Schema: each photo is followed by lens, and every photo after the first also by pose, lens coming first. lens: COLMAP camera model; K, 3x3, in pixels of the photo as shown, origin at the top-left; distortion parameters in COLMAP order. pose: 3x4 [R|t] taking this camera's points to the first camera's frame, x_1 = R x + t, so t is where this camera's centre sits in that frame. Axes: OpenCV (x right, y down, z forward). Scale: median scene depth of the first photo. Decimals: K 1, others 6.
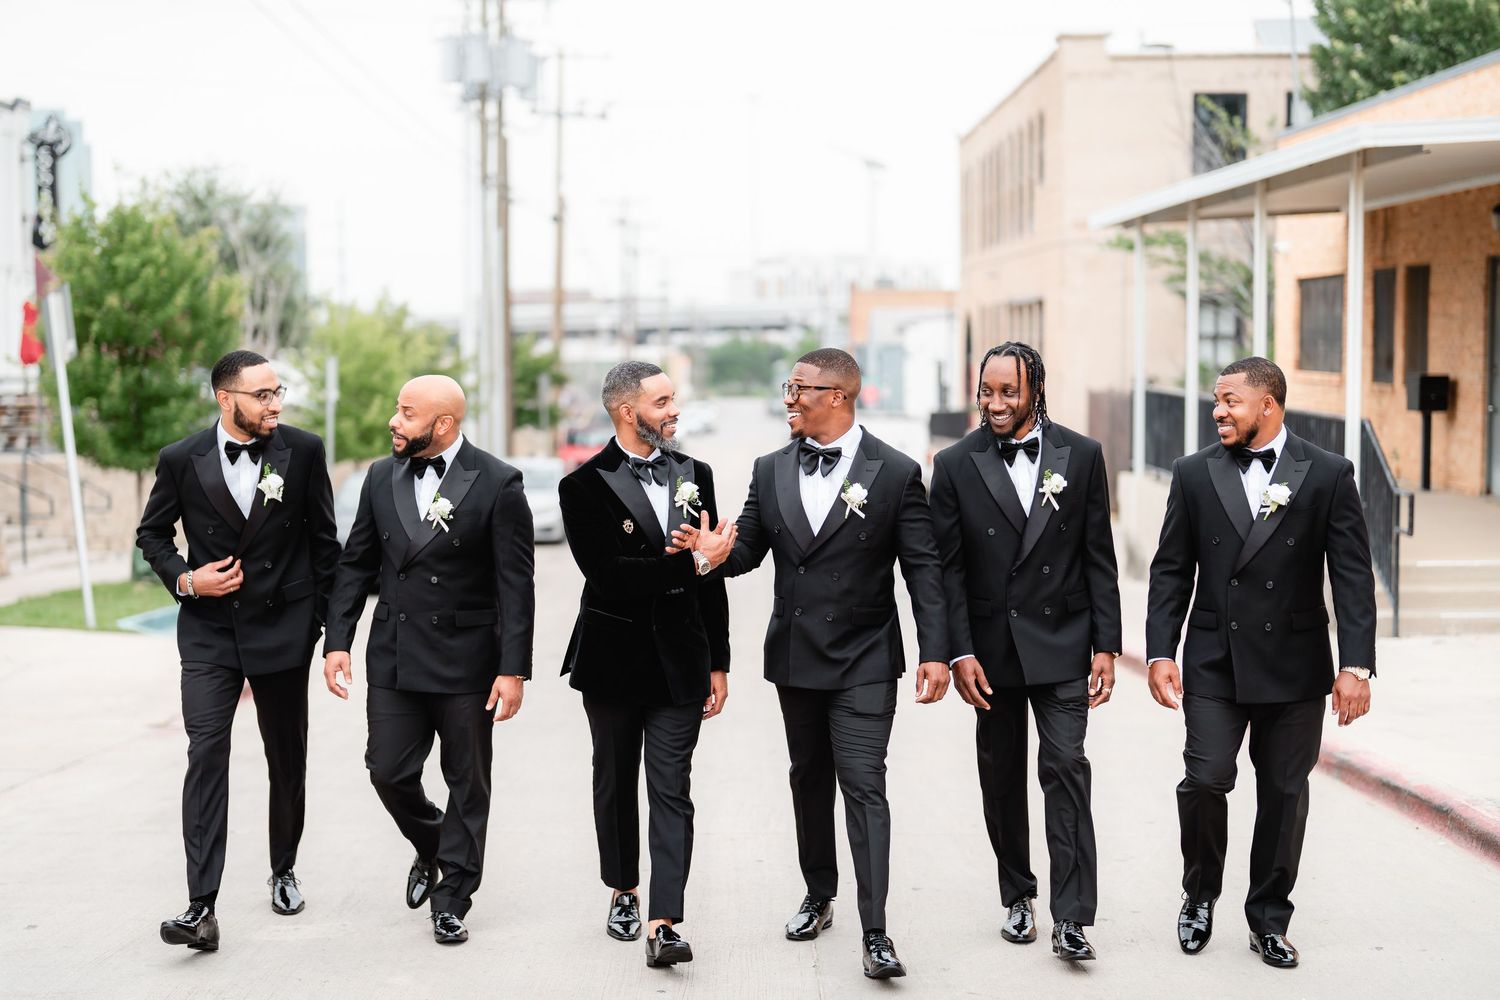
lens RADIAL K [[2098.7, 0, 754.2], [0, 2098.7, 495.3], [0, 0, 1]] dist [0.008516, 0.000000]
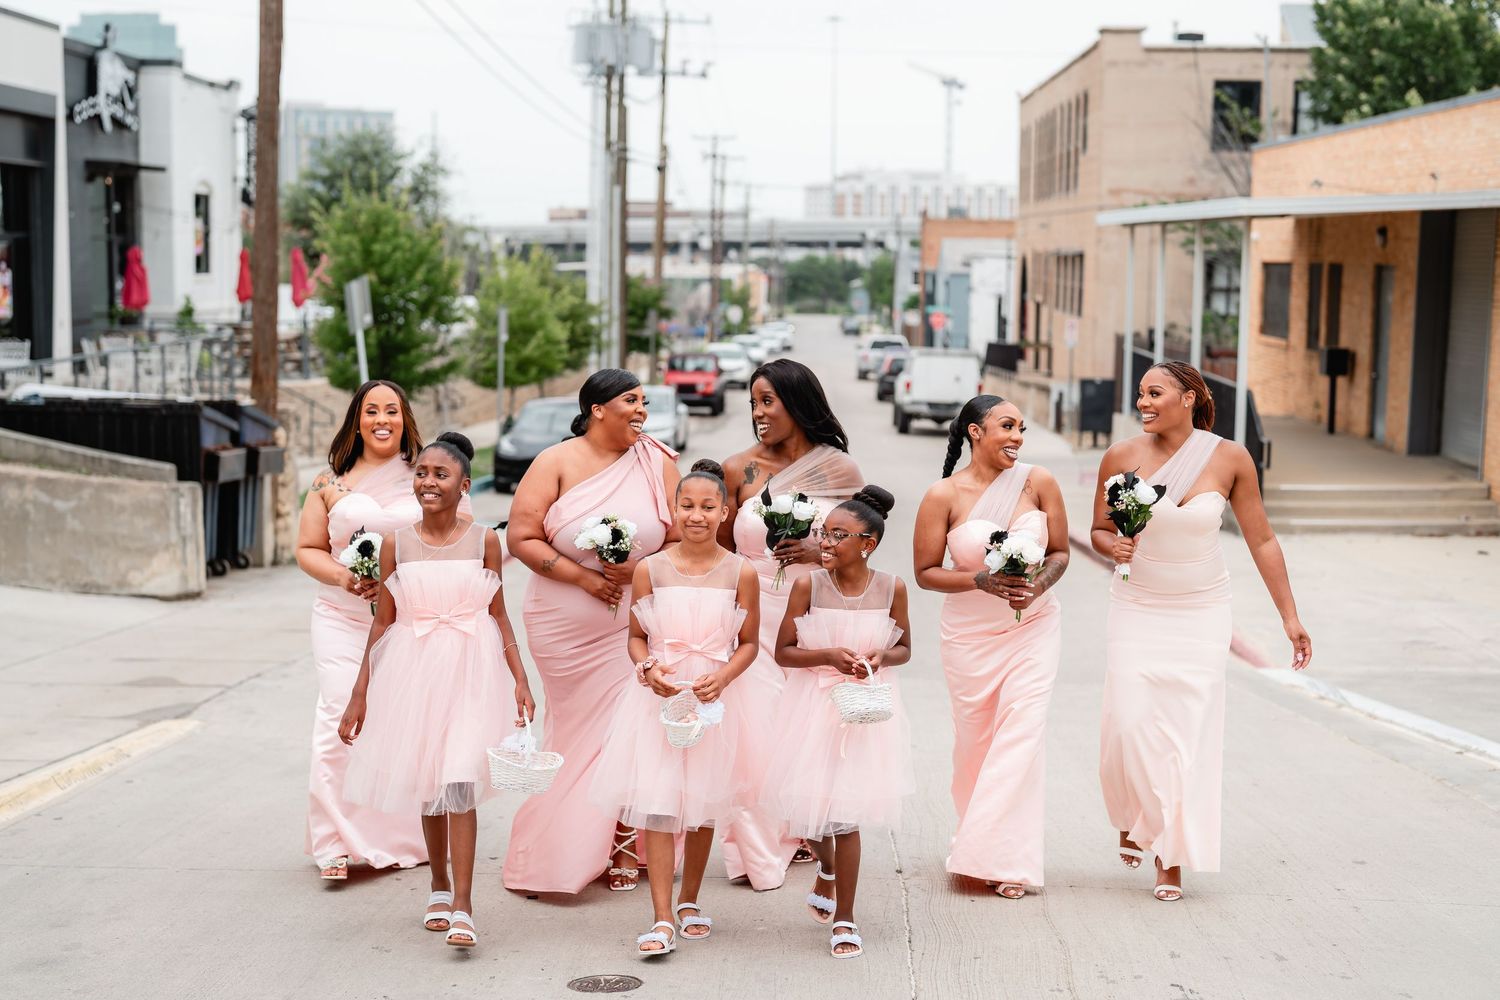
lens RADIAL K [[2098.7, 0, 741.8], [0, 2098.7, 497.0], [0, 0, 1]] dist [0.008516, 0.000000]
pose [[0.999011, 0.020731, -0.039337, -0.003162], [-0.018957, 0.998810, 0.044944, -0.007473], [0.040221, -0.044154, 0.998215, -0.186803]]
